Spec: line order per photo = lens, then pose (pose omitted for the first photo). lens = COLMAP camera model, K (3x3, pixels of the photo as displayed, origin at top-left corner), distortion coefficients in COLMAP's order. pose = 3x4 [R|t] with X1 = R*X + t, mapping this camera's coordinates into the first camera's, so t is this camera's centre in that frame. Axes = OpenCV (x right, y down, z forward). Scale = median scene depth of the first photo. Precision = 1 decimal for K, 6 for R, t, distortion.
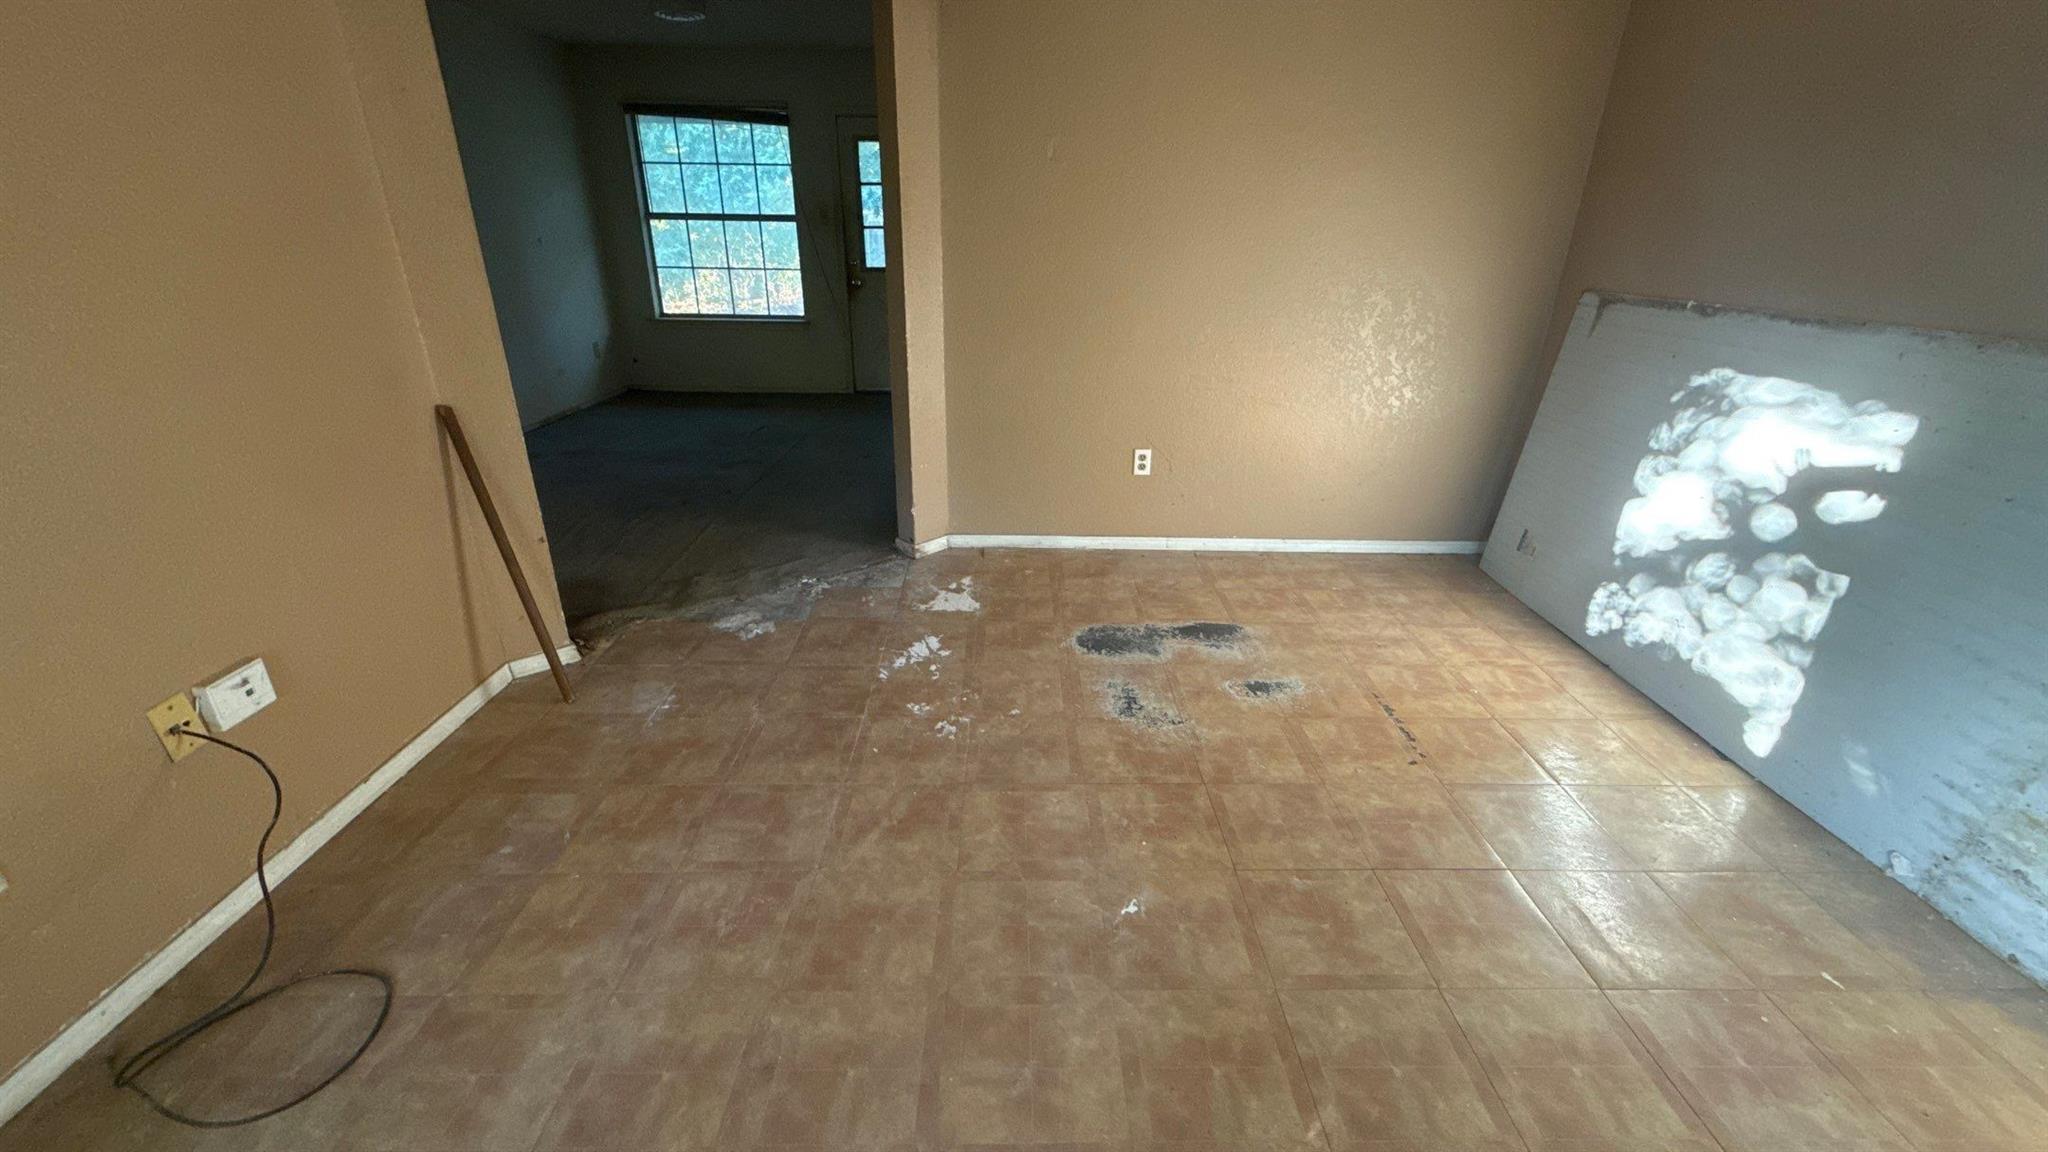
lens RADIAL K [[823.5, 0, 1023.1], [0, 823.5, 571.1], [0, 0, 1]] dist [0.003709, -0.000795]
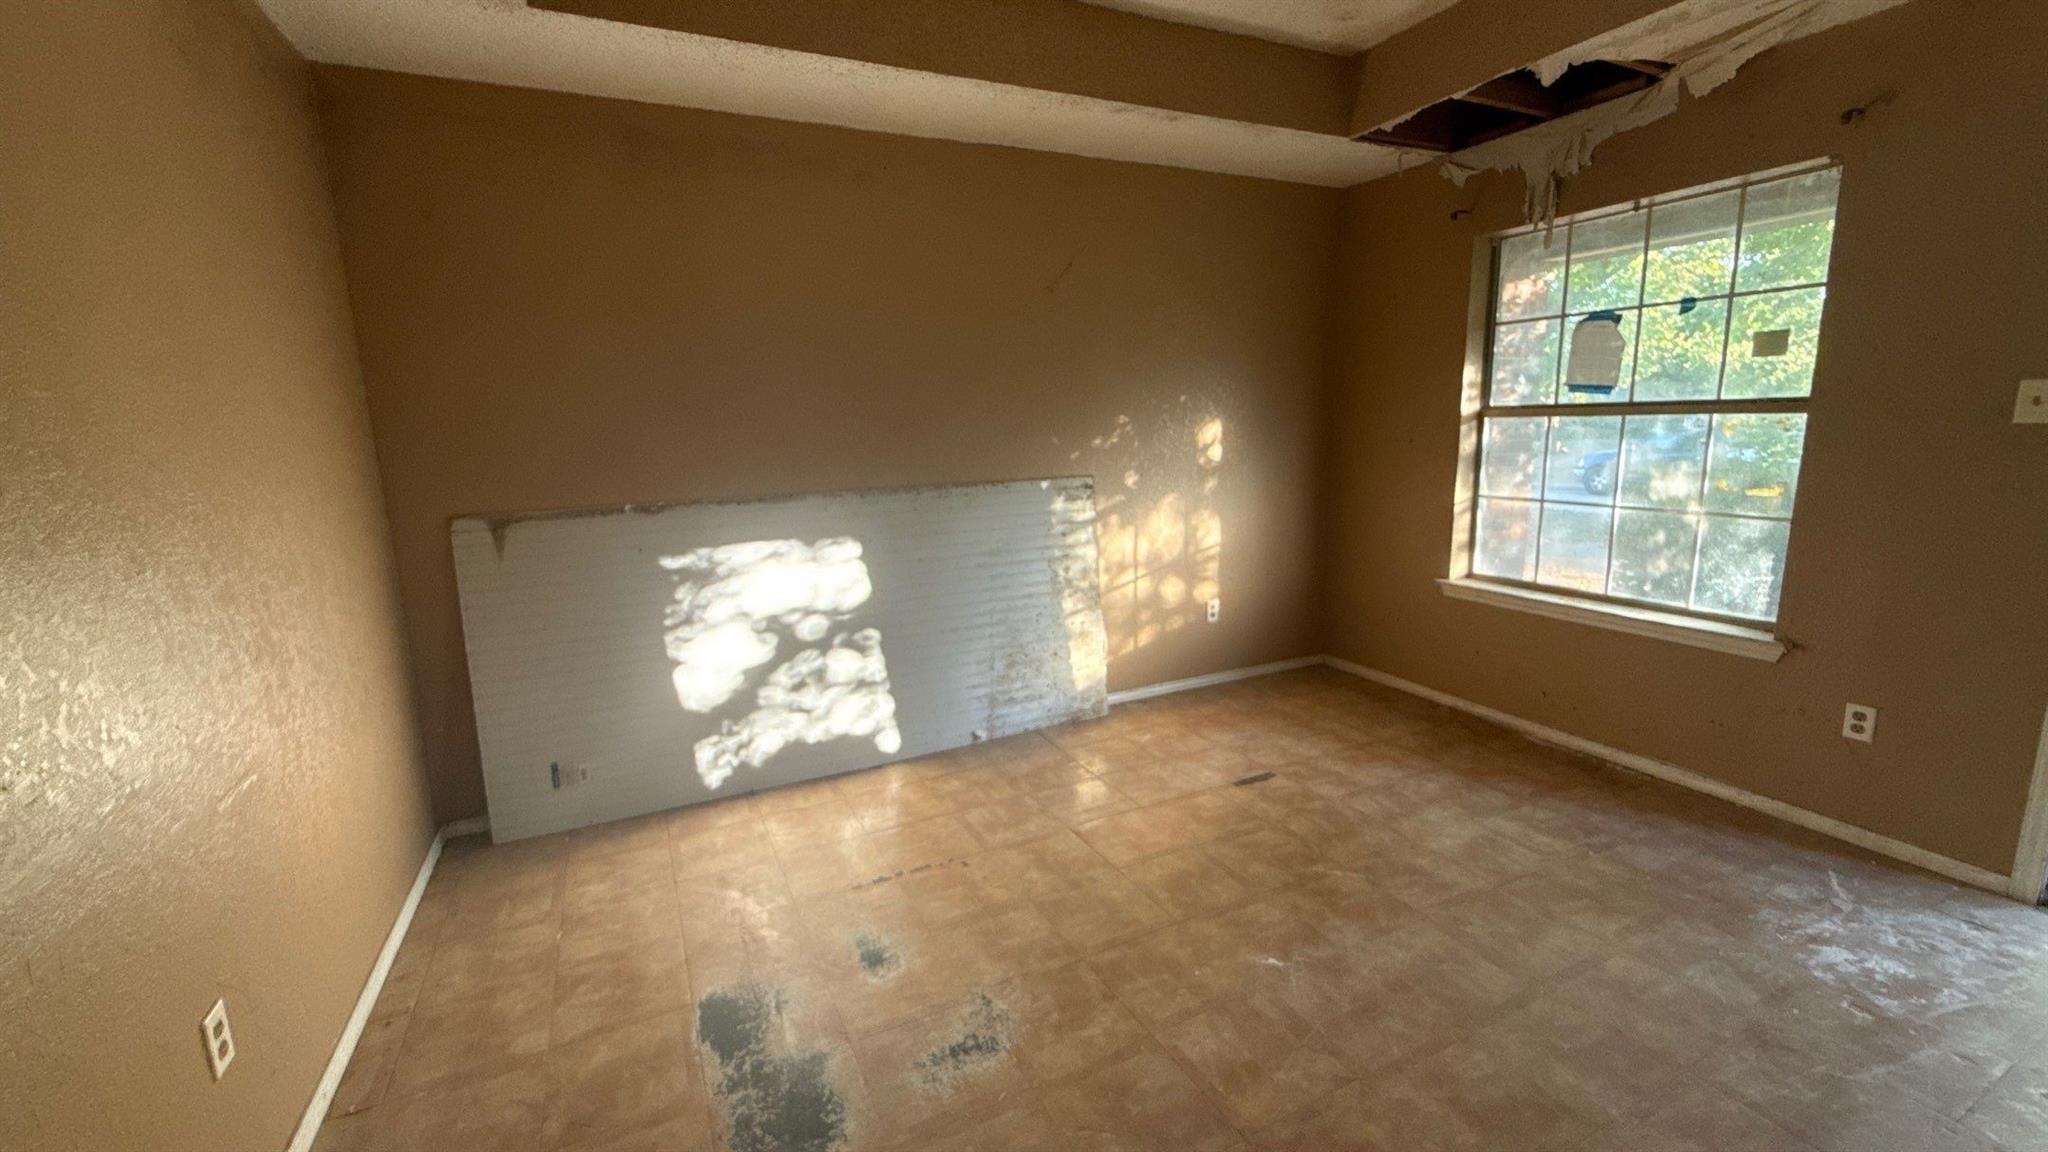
lens RADIAL K [[823.5, 0, 1027.9], [0, 823.5, 572.8], [0, 0, 1]] dist [0.003709, -0.000795]
pose [[-0.441404, -0.163586, 0.882271, -0.473060], [0.370257, 0.862428, 0.345148, -0.439283], [-0.817357, 0.479017, -0.320110, 0.964350]]
